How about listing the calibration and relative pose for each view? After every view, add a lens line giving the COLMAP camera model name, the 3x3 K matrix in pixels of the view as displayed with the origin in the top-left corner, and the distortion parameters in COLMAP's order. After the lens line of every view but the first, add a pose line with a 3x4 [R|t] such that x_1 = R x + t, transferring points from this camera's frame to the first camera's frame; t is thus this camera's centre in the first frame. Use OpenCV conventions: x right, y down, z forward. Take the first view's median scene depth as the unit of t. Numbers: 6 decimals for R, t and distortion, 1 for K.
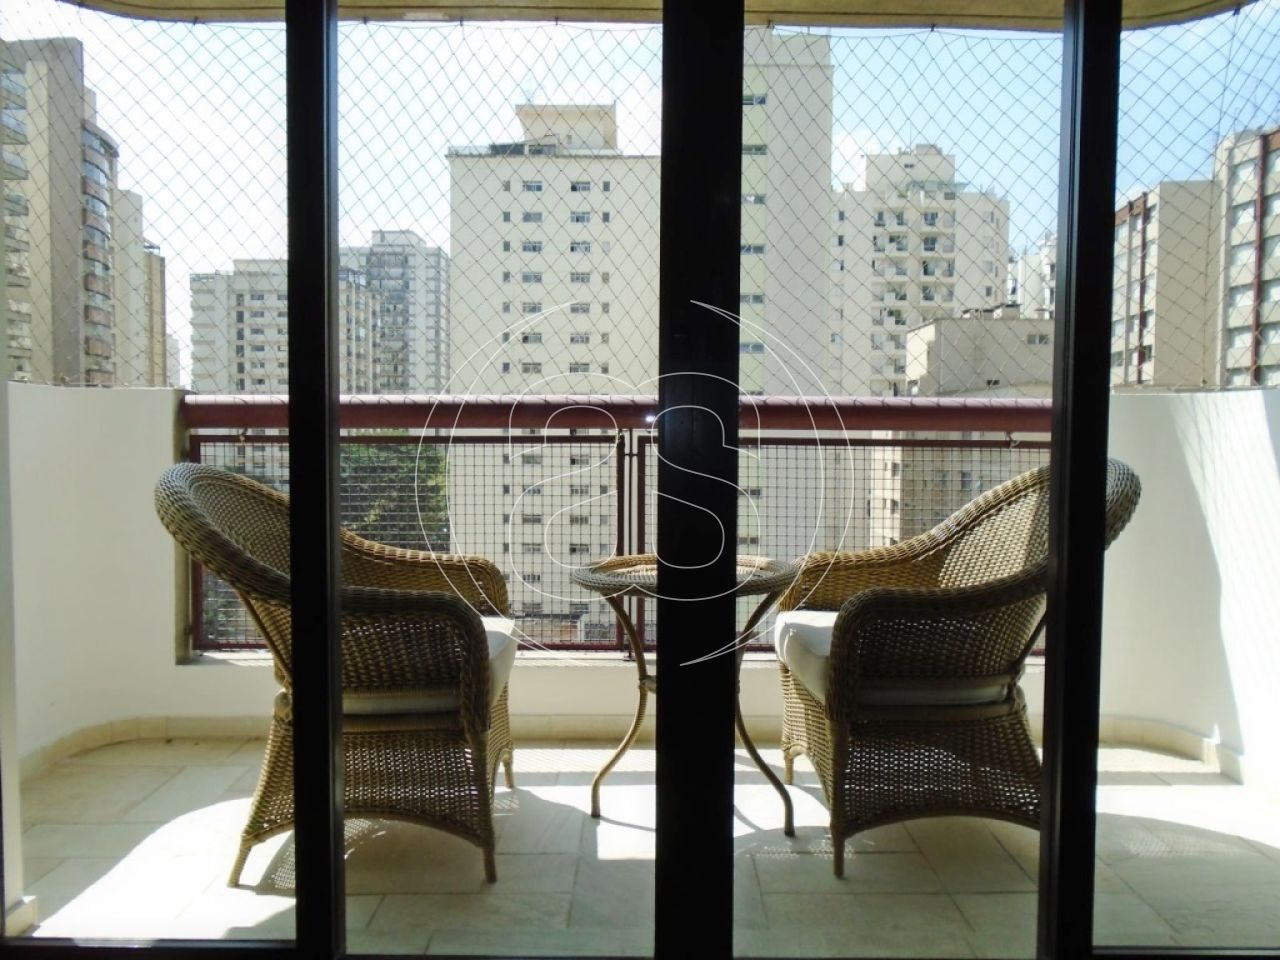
lens RADIAL K [[964.6, 0, 640.2], [0, 964.6, 492.0], [0, 0, 1]] dist [-0.085555, 0.061766]
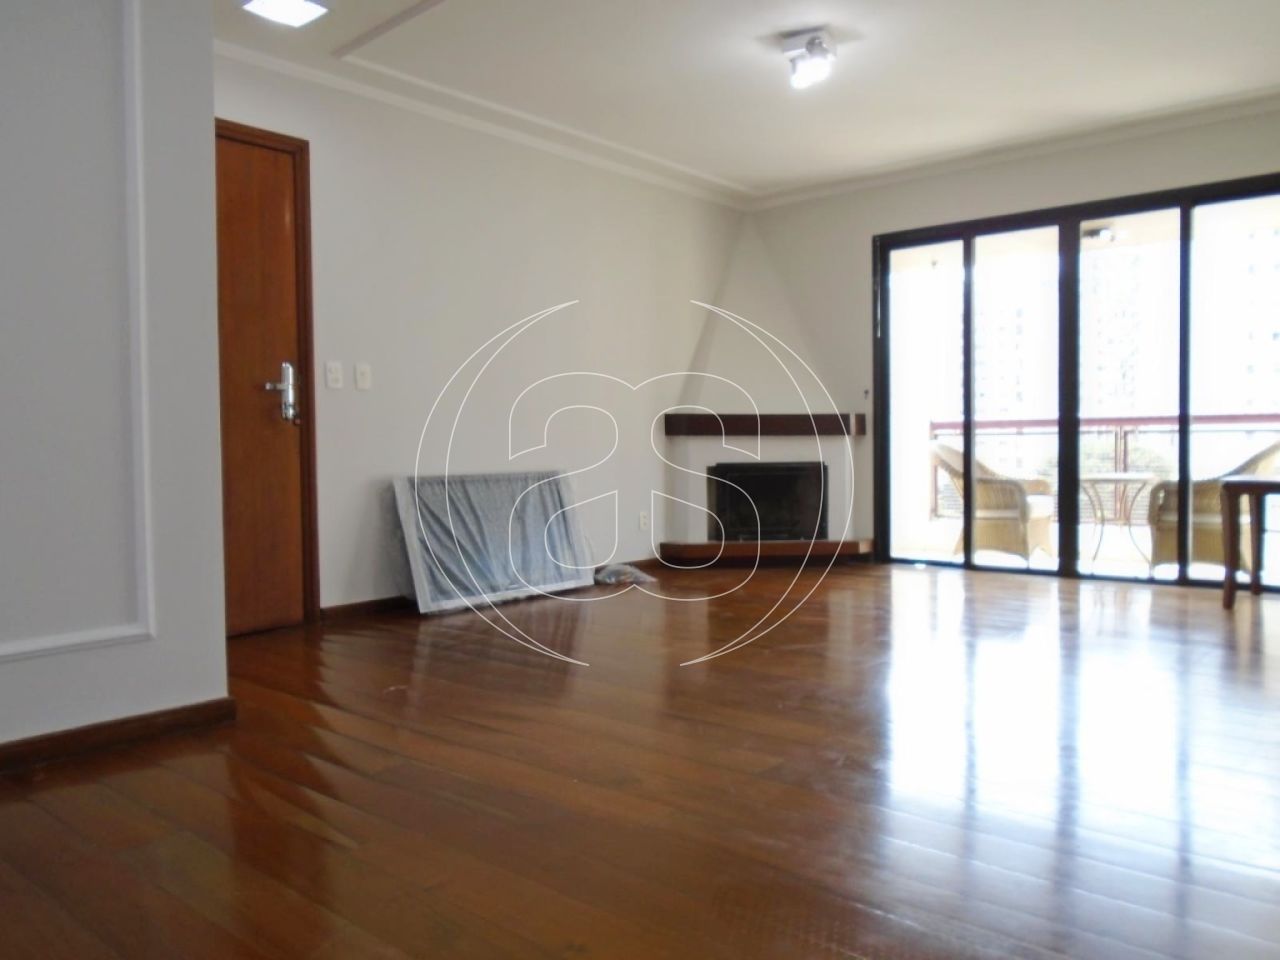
lens RADIAL K [[964.6, 0, 640.2], [0, 964.6, 492.0], [0, 0, 1]] dist [-0.085555, 0.061766]
pose [[0.741054, 0.011523, -0.671347, 0.371828], [-0.016859, 0.999857, -0.001449, 0.062724], [0.671234, 0.012392, 0.741142, -0.797986]]
